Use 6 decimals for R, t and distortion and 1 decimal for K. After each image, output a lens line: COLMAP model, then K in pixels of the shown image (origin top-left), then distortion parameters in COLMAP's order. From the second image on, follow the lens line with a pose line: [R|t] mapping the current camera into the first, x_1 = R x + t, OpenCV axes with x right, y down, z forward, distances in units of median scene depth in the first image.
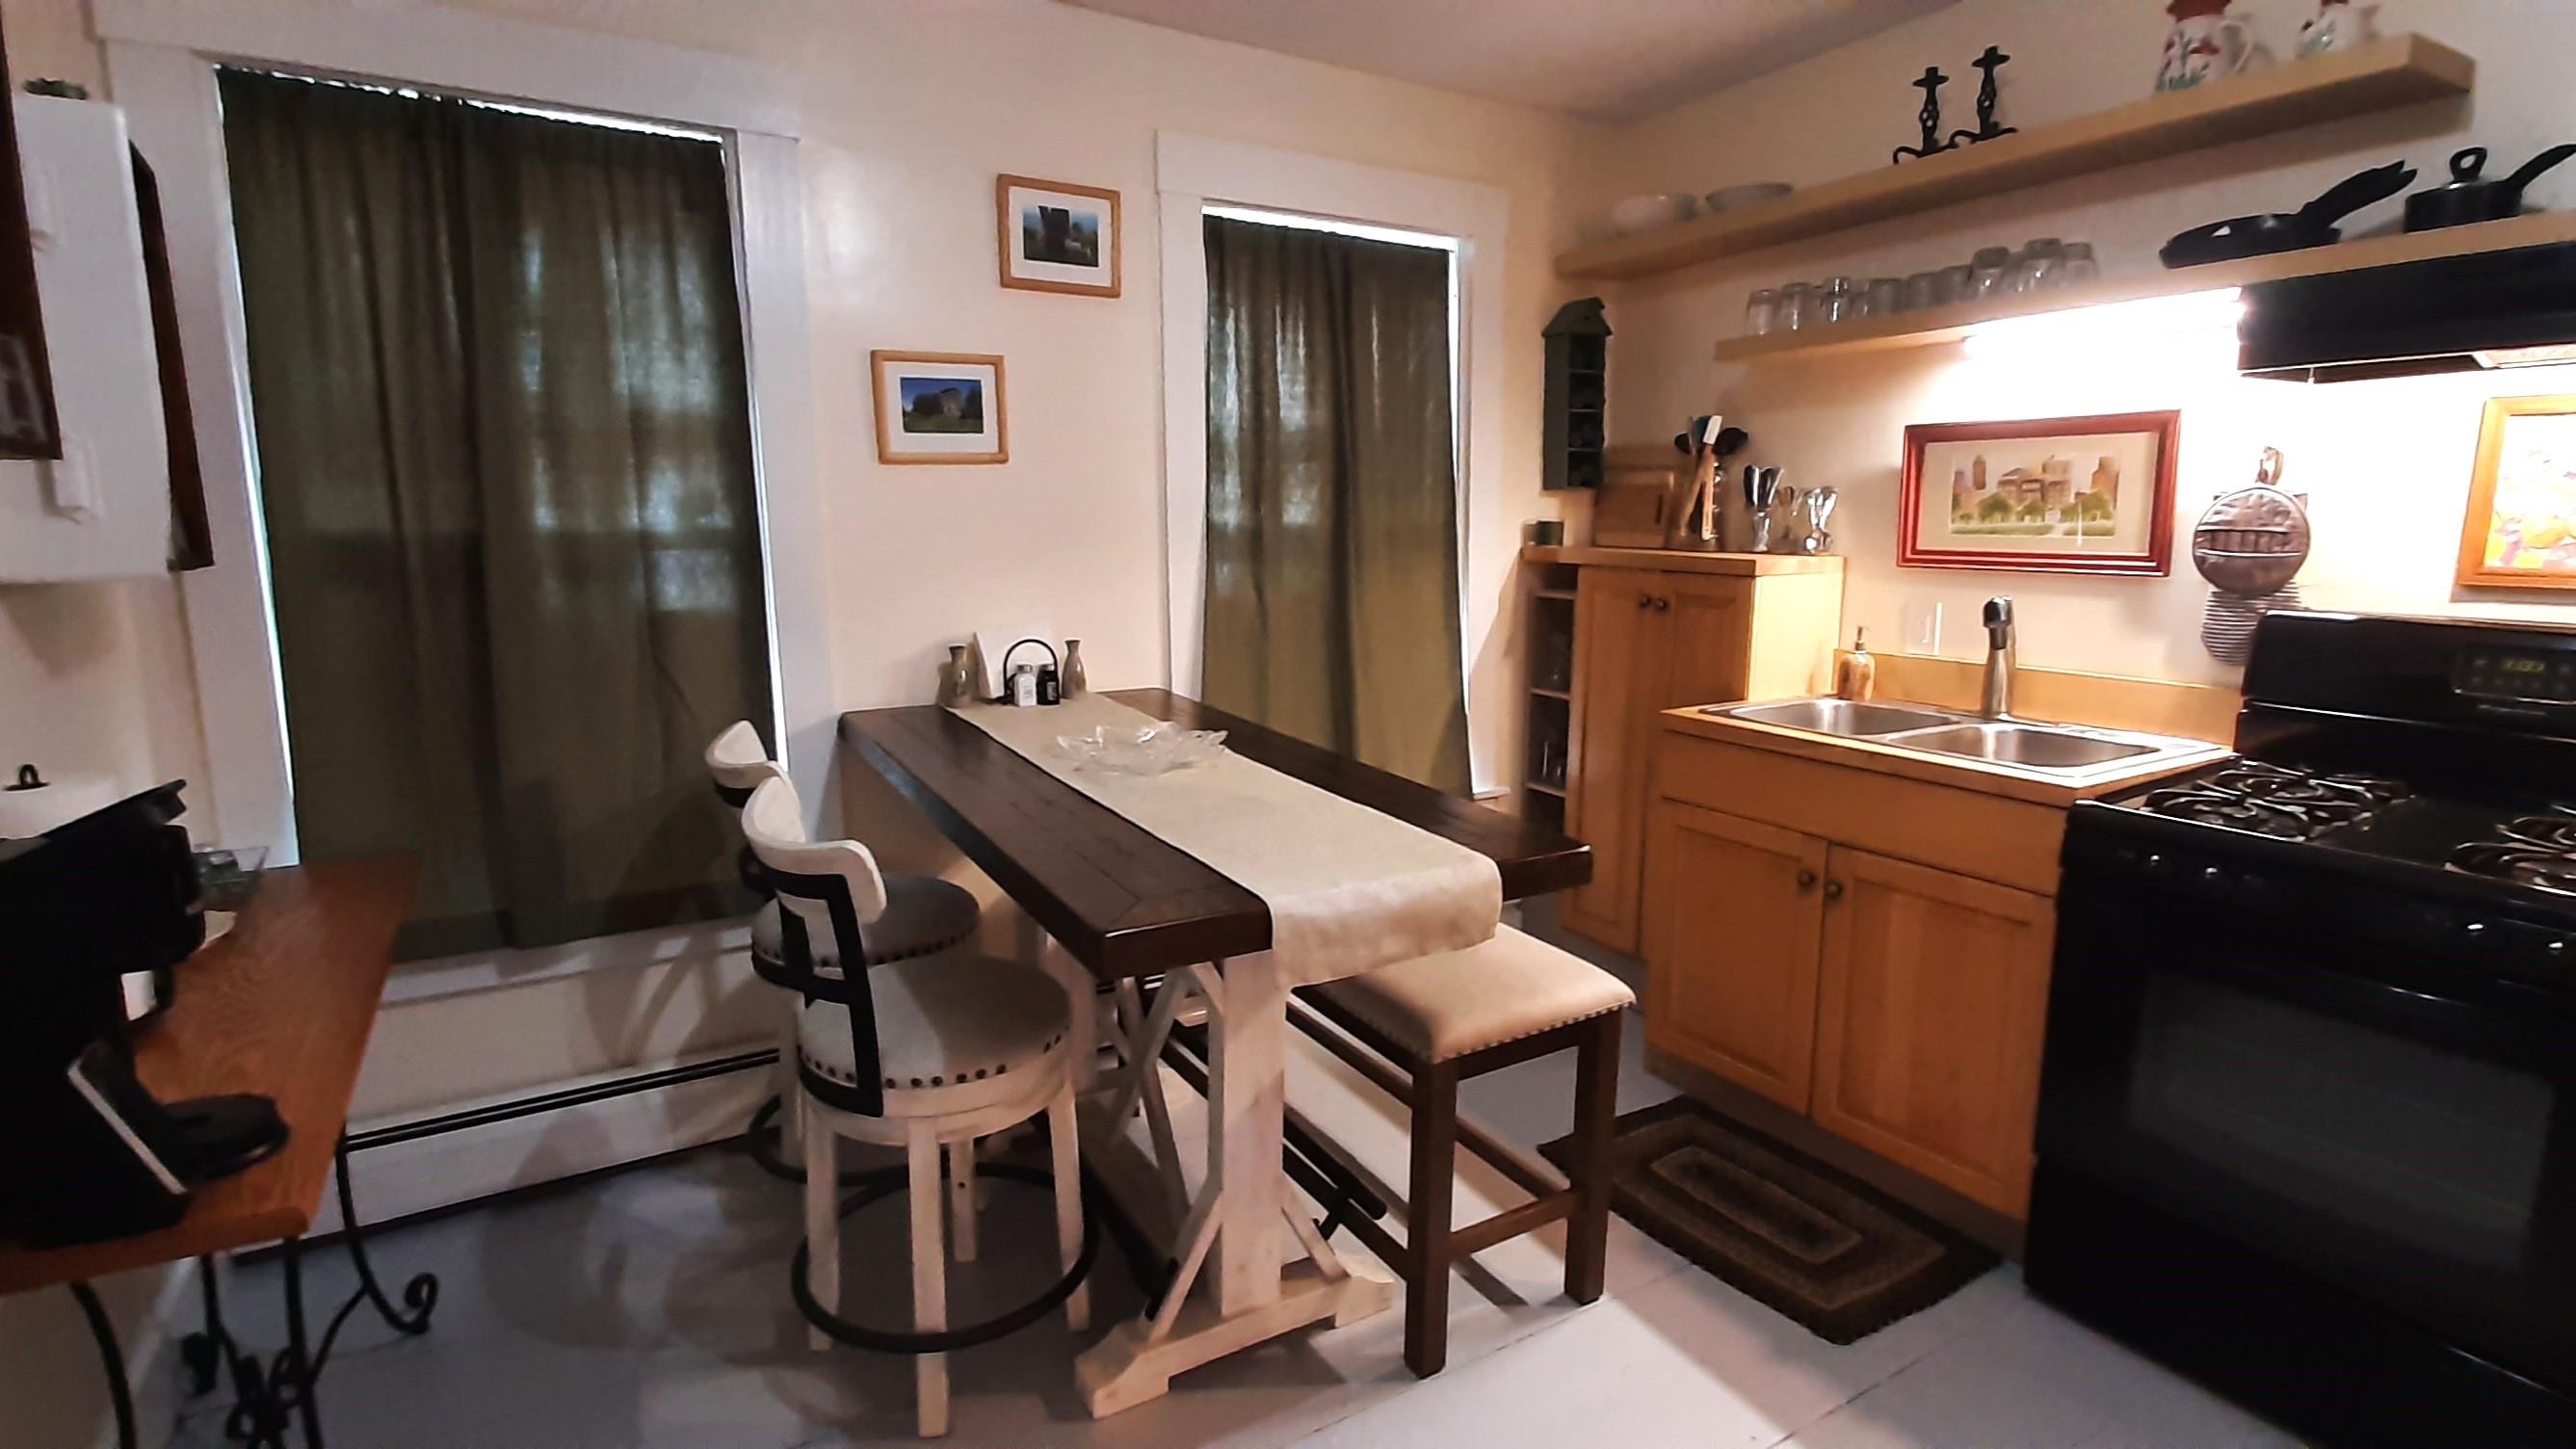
lens RADIAL K [[1230.8, 0, 1296.5], [0, 1230.8, 743.7], [0, 0, 1]] dist [-0.001340, -0.001113]
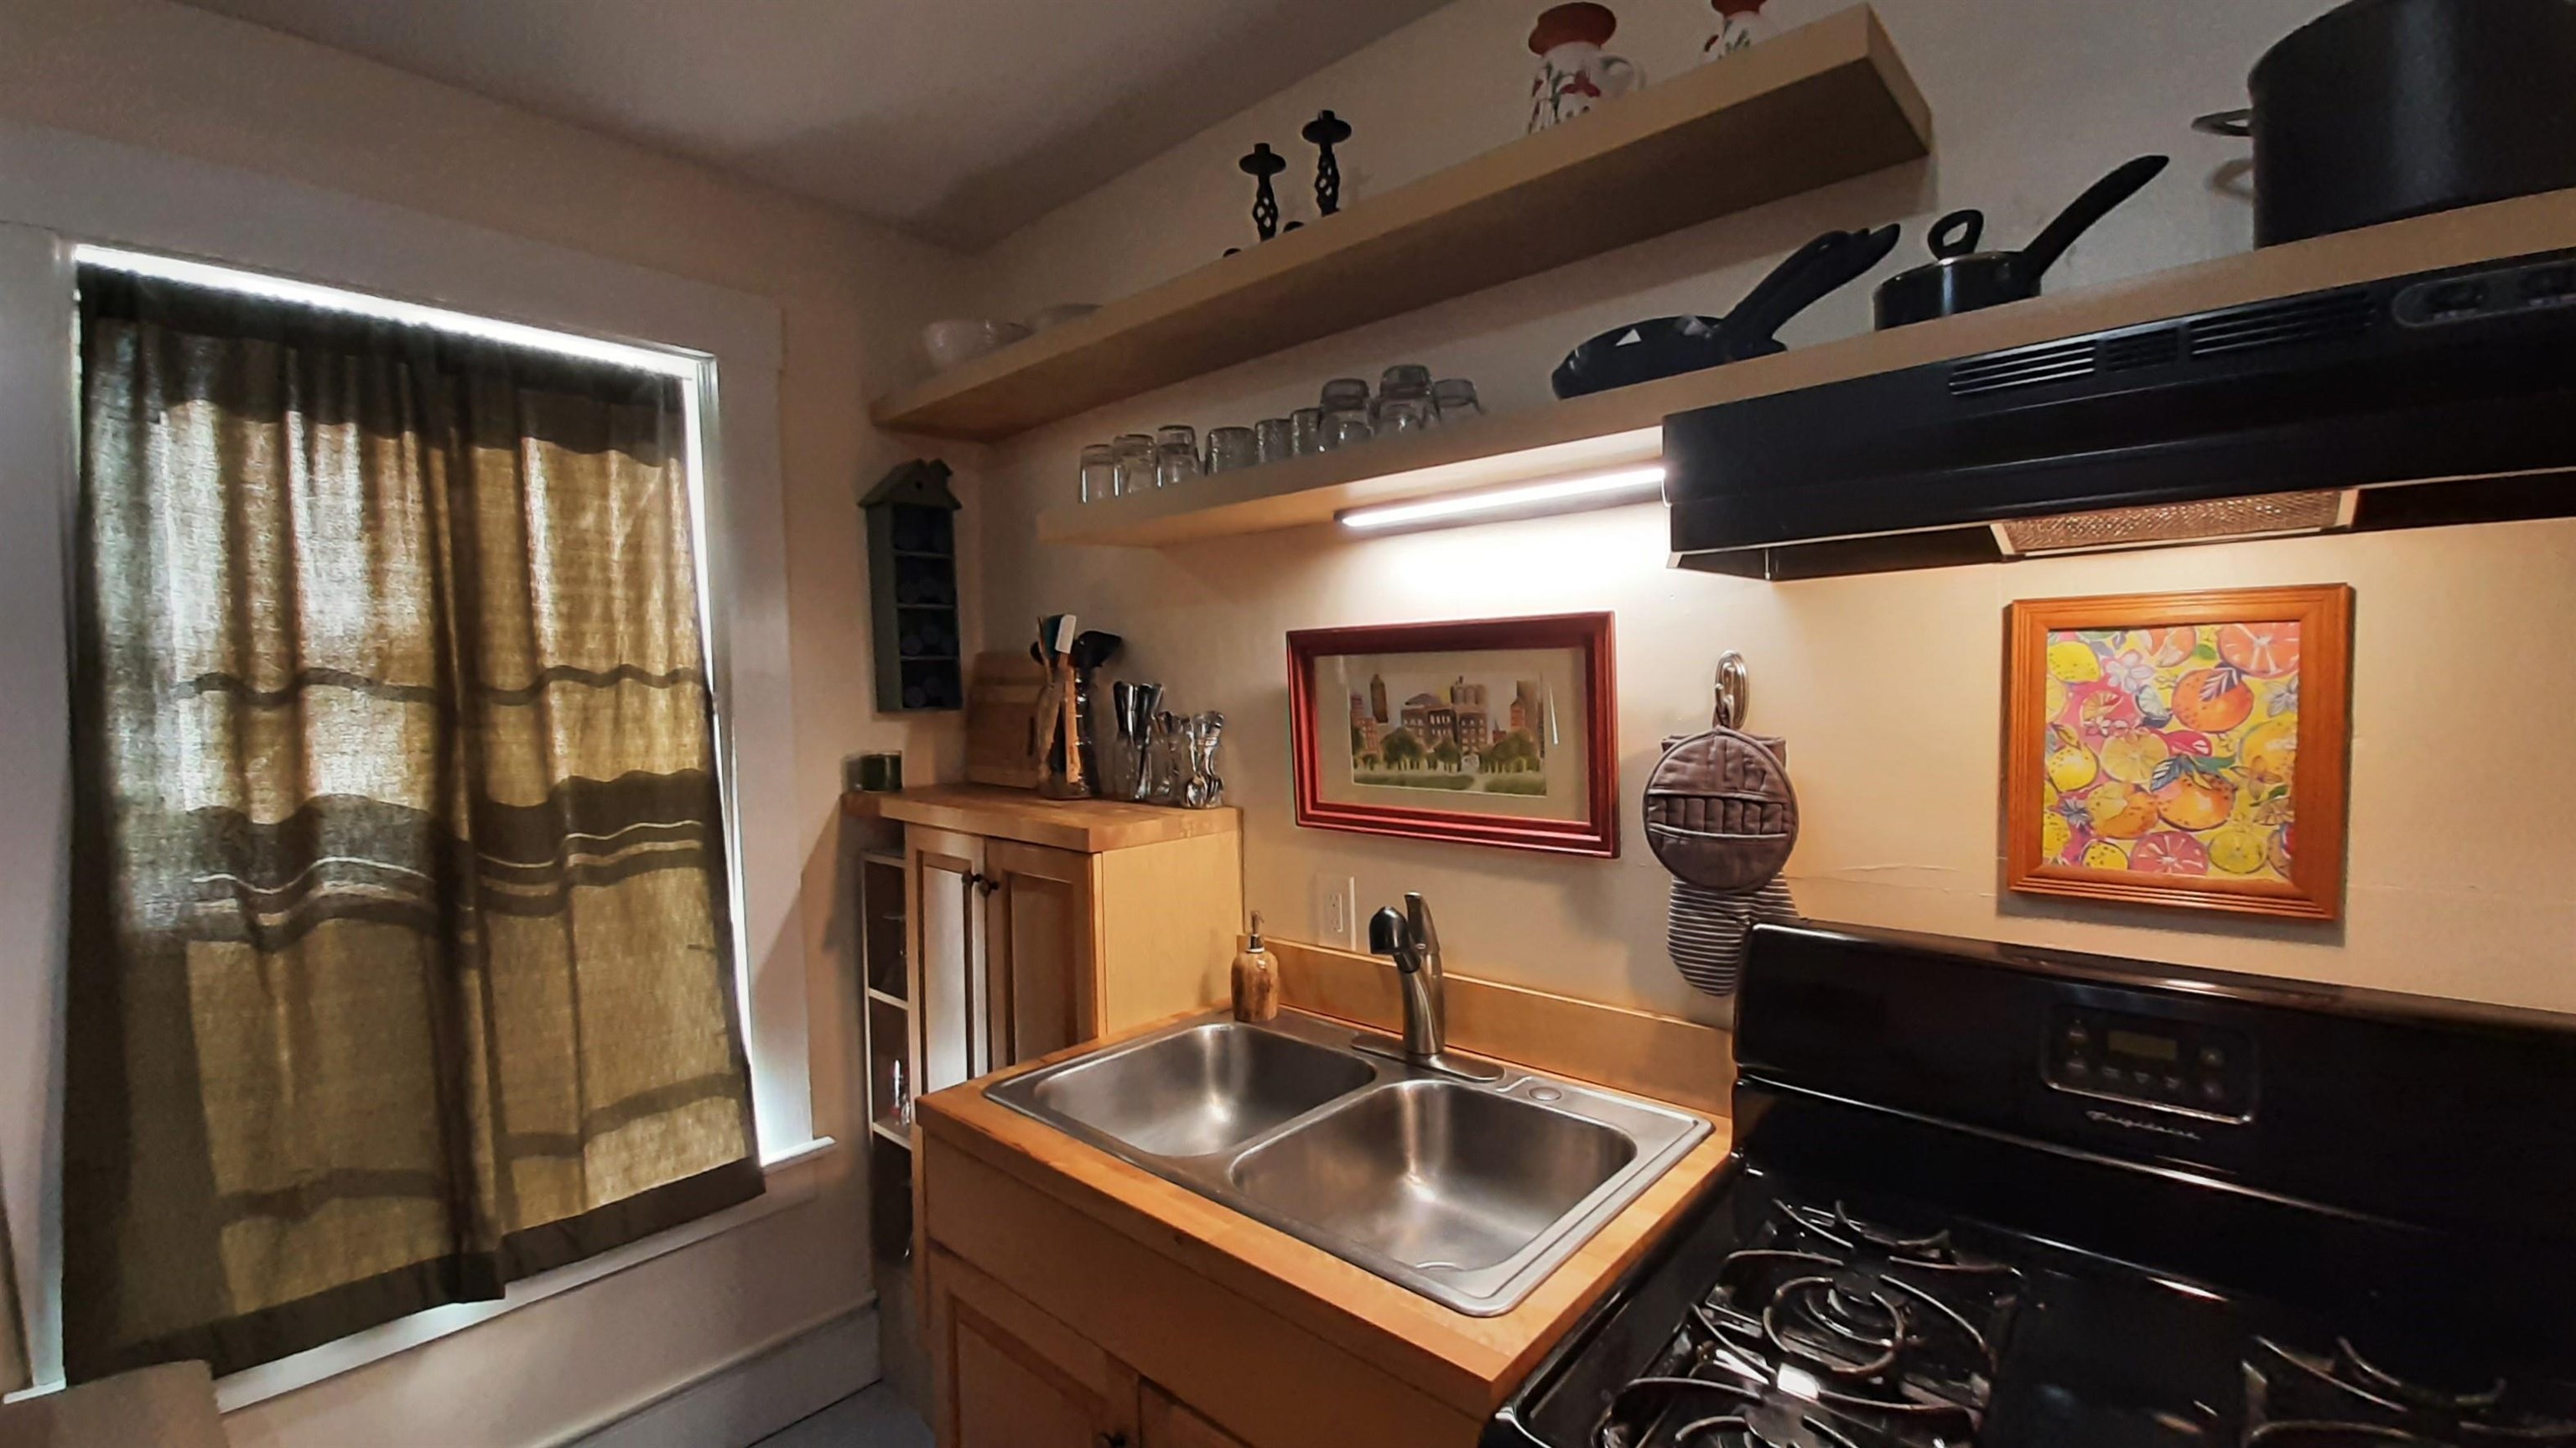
lens RADIAL K [[1065.4, 0, 1320.6], [0, 1065.4, 744.1], [0, 0, 1]] dist [0.029006, -0.014153]
pose [[0.947902, -0.030470, 0.317100, 0.331893], [0.072063, 0.990122, -0.120276, -0.124818], [-0.310303, 0.136861, 0.940734, 0.440422]]
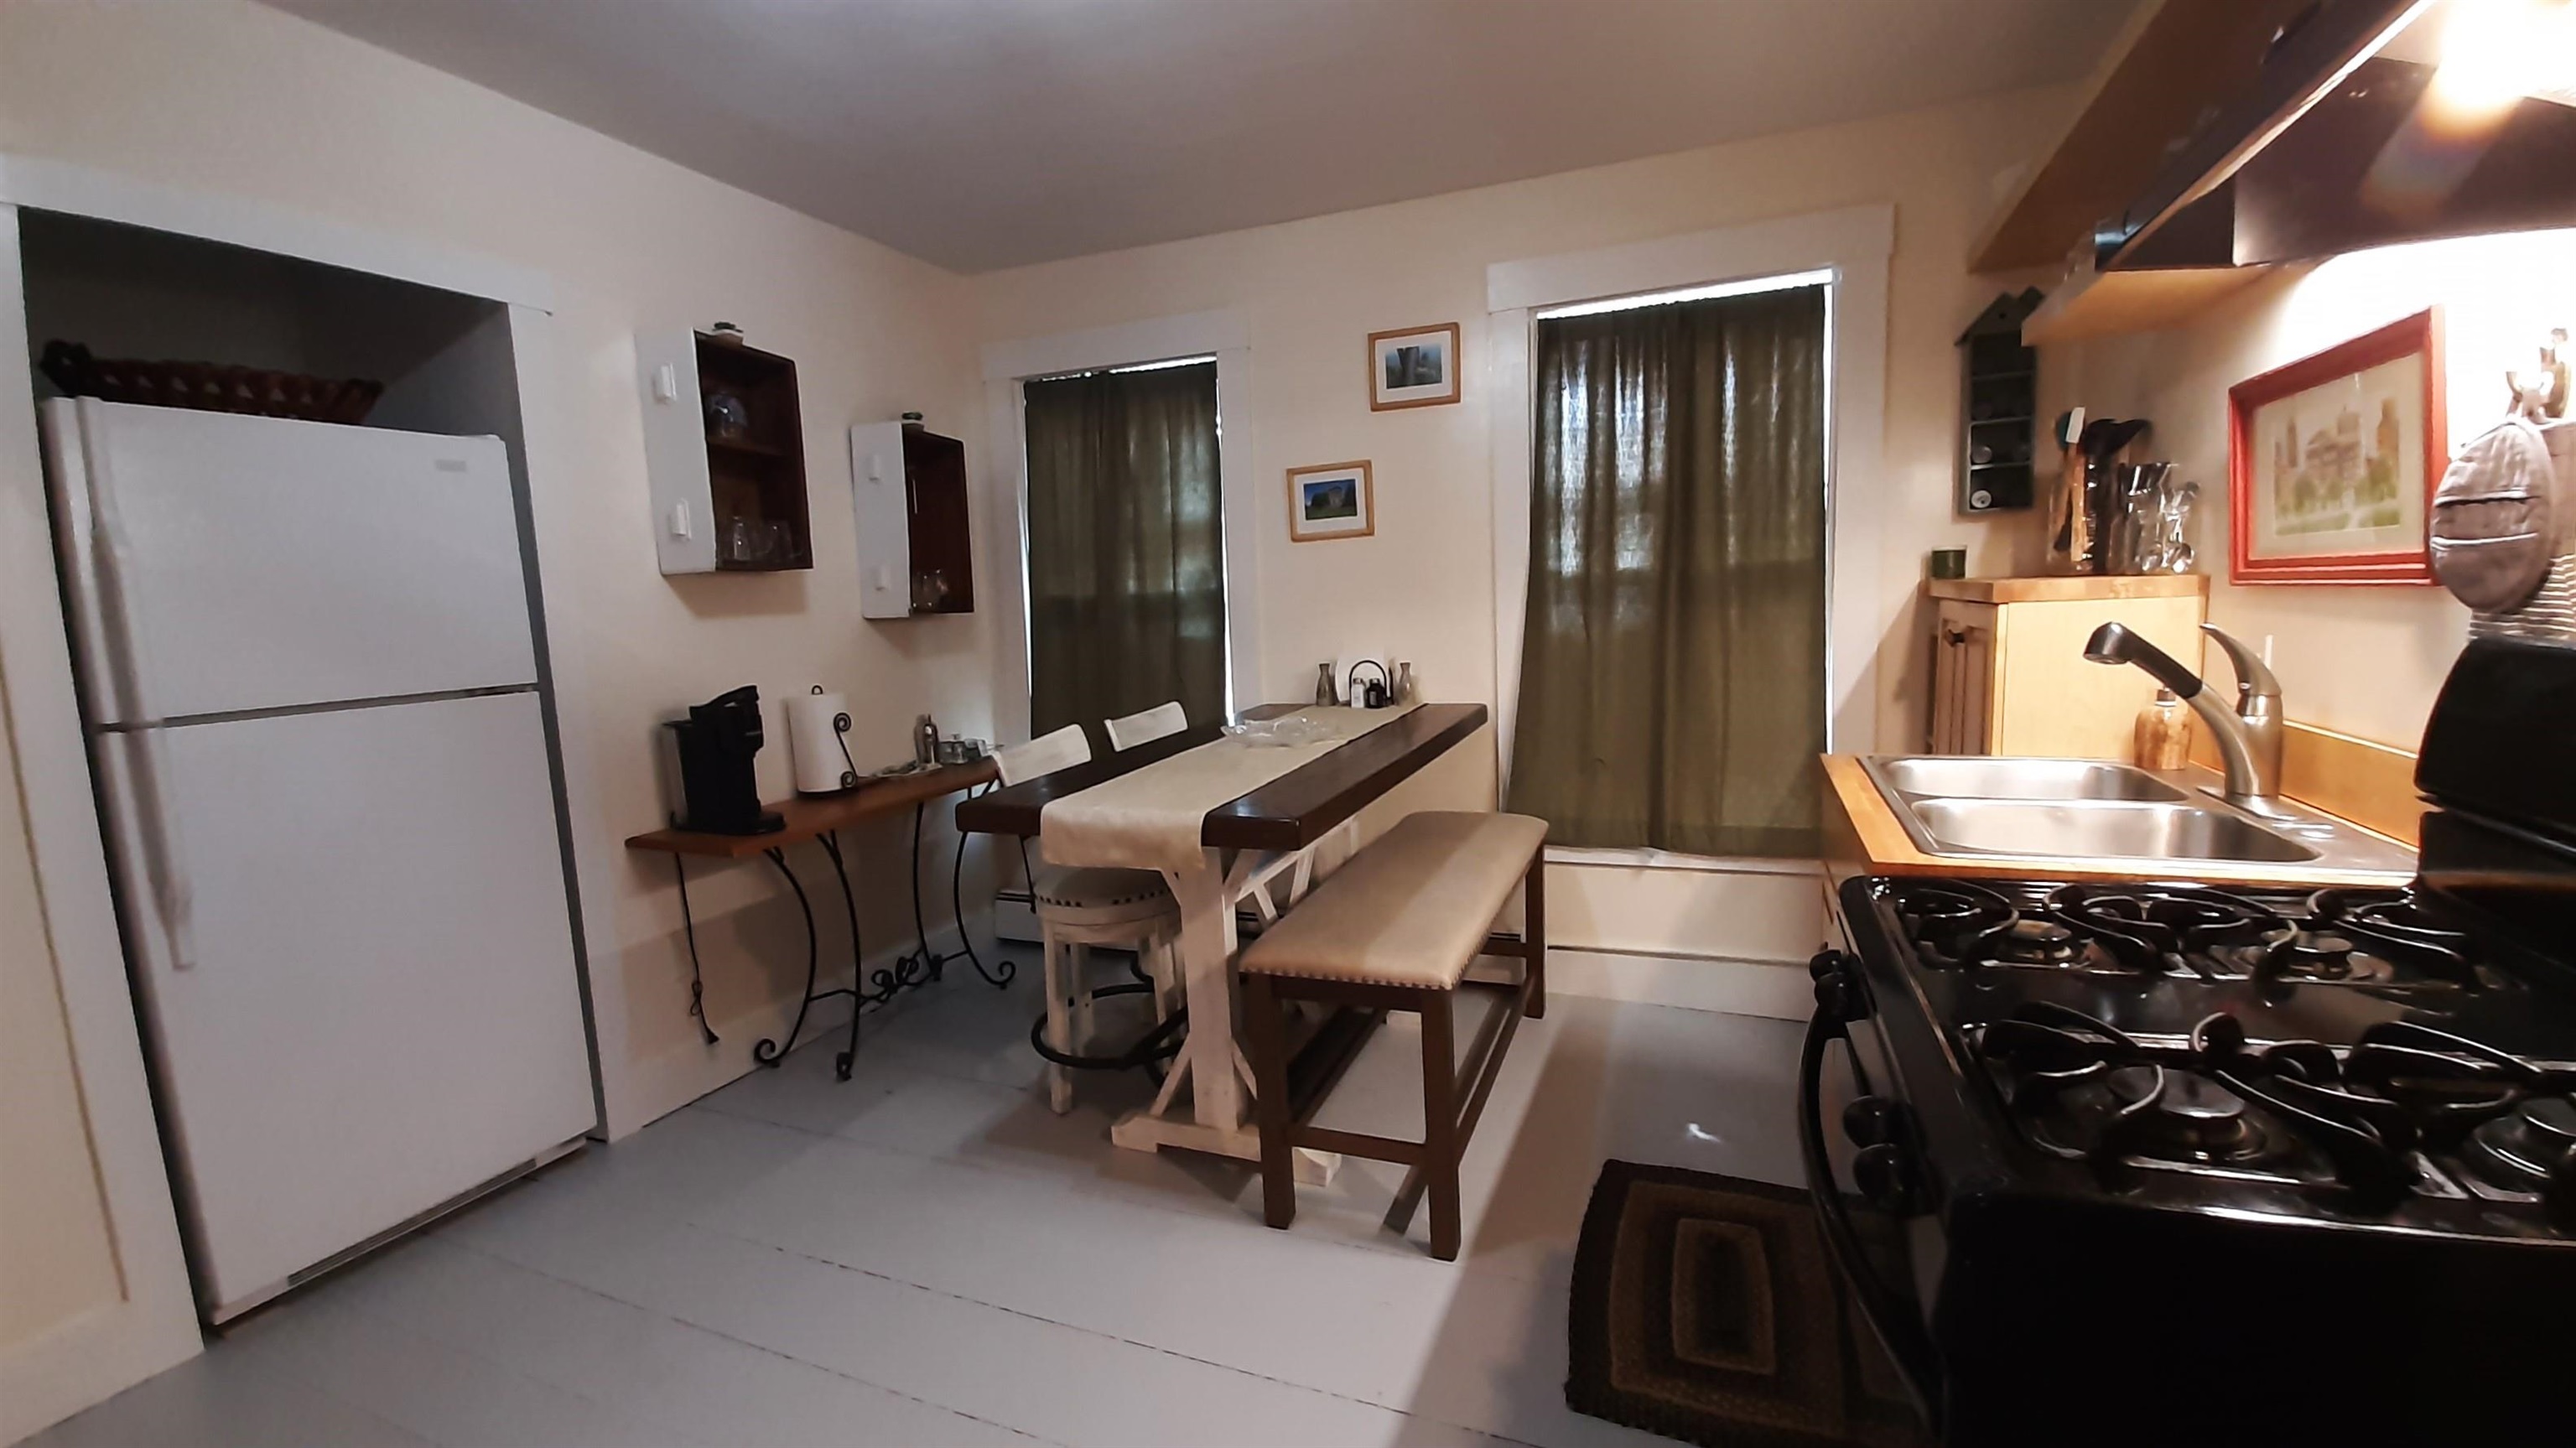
lens RADIAL K [[1061.7, 0, 1288.0], [0, 1061.7, 724.0], [0, 0, 1]] dist [-0.001559, -0.000390]
pose [[0.599274, 0.067737, -0.797673, 0.710482], [-0.109215, 0.994015, 0.002359, -0.007130], [0.793059, 0.085704, 0.603085, 0.223047]]
